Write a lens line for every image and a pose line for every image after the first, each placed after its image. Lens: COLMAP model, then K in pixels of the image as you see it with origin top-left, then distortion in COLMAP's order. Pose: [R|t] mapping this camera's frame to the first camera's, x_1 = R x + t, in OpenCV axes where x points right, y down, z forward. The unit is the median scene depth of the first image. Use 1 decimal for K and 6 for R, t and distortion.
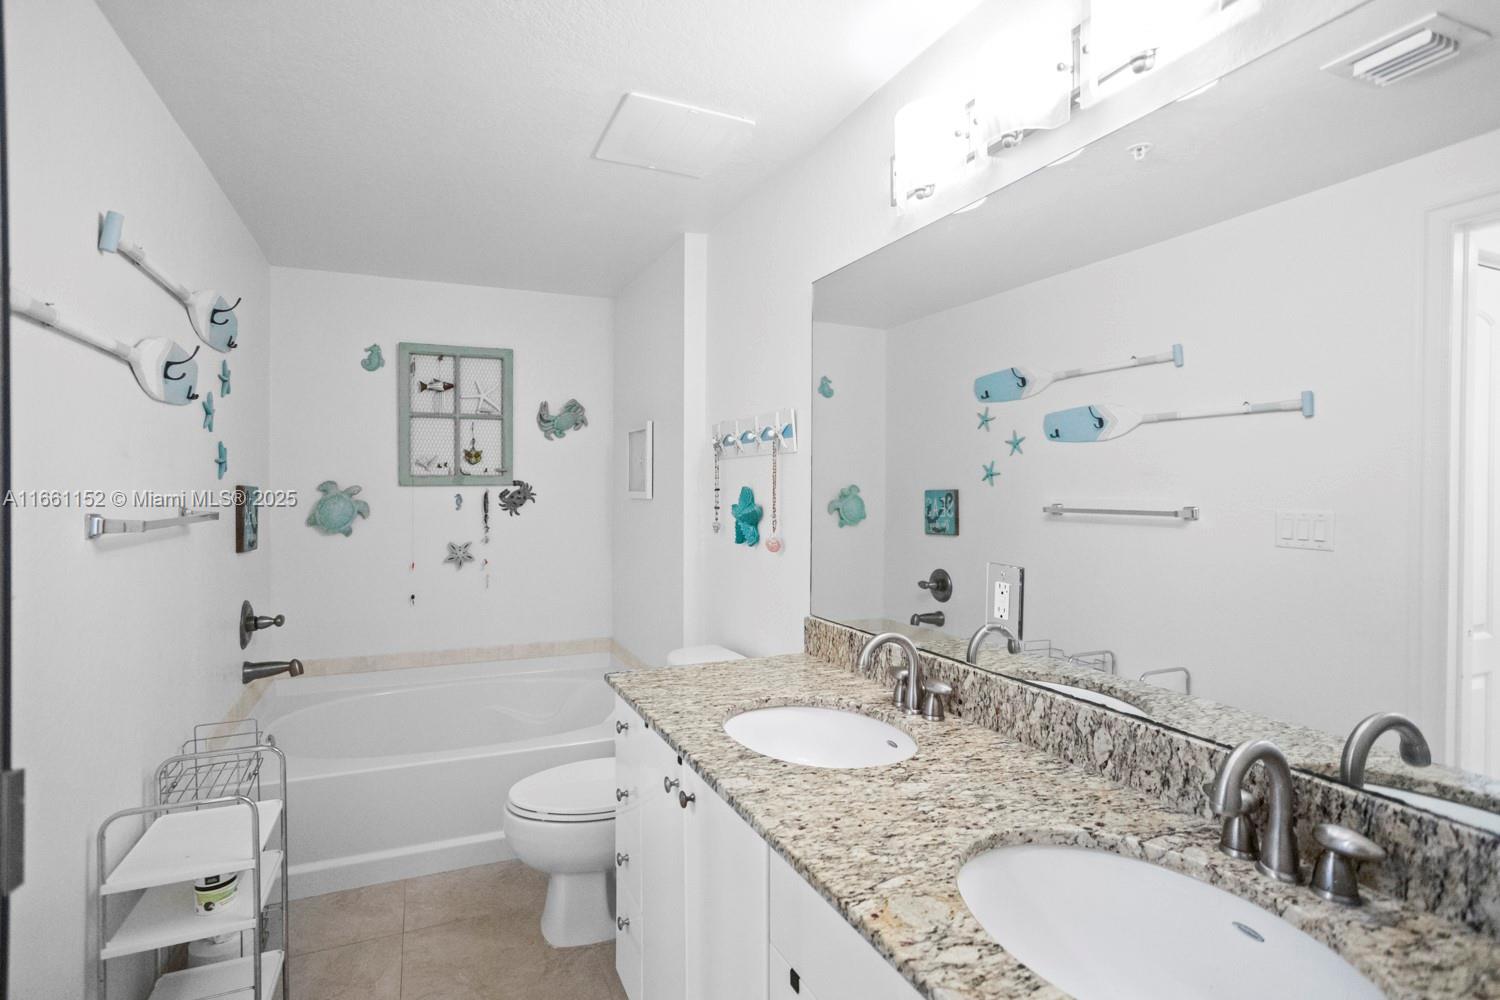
lens RADIAL K [[747.0, 0, 744.5], [0, 747.0, 500.8], [0, 0, 1]] dist [-0.003342, 0.001705]
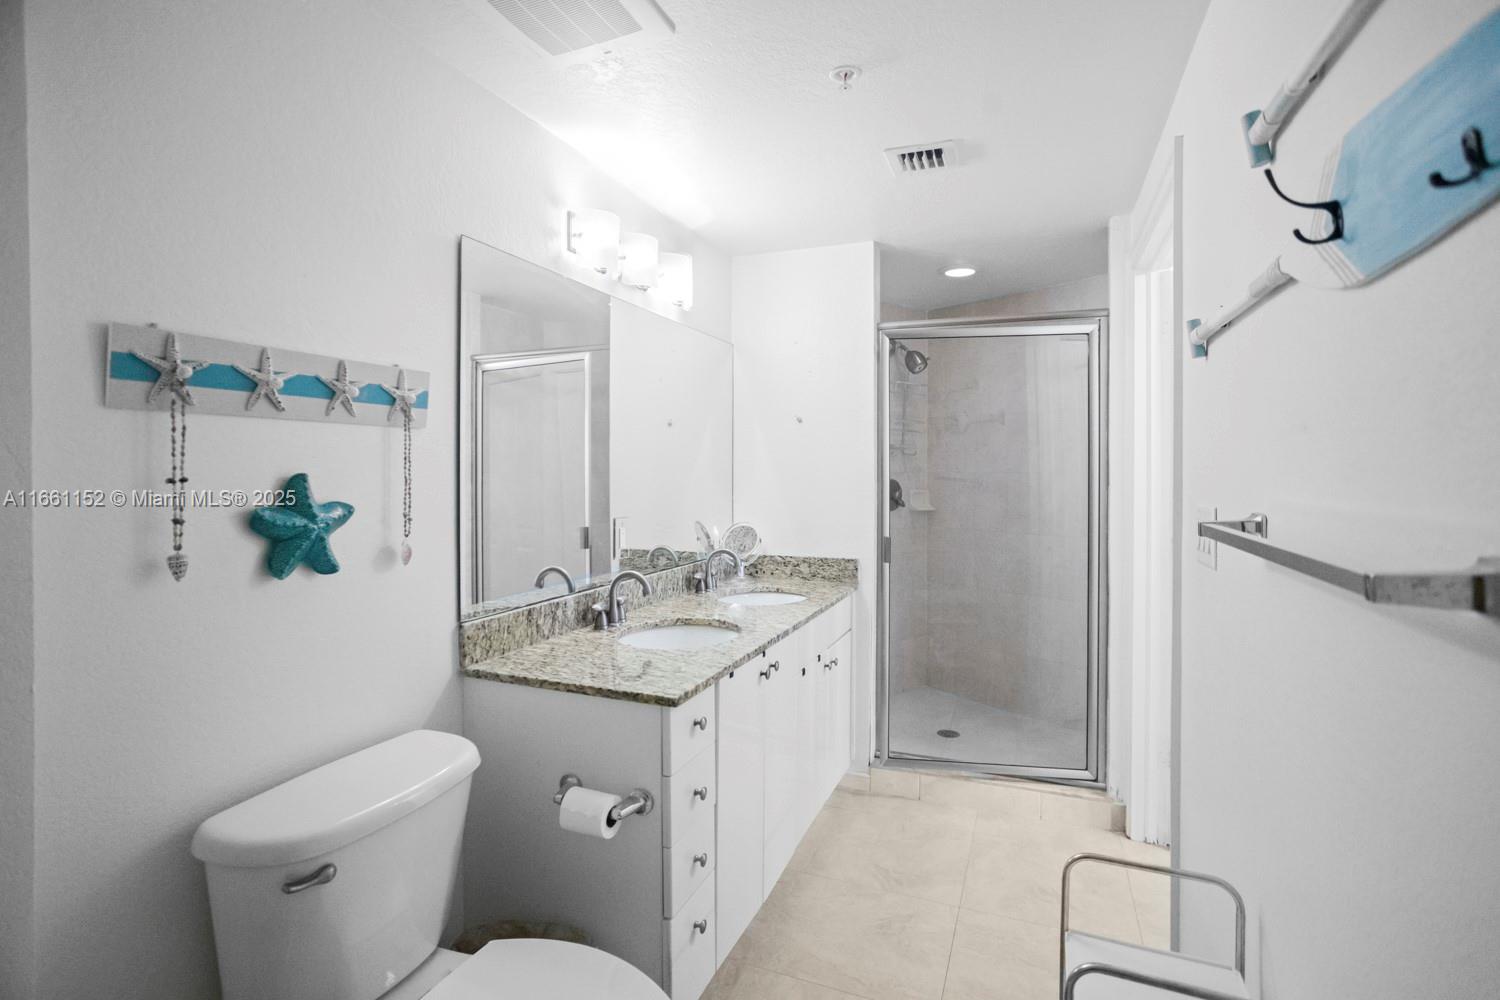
lens RADIAL K [[747.0, 0, 735.4], [0, 747.0, 473.9], [0, 0, 1]] dist [-0.003342, 0.001705]
pose [[-0.689629, -0.011154, 0.724077, -0.843242], [0.001925, 0.999850, 0.017236, -0.037229], [-0.724160, 0.013280, -0.689504, 1.528602]]
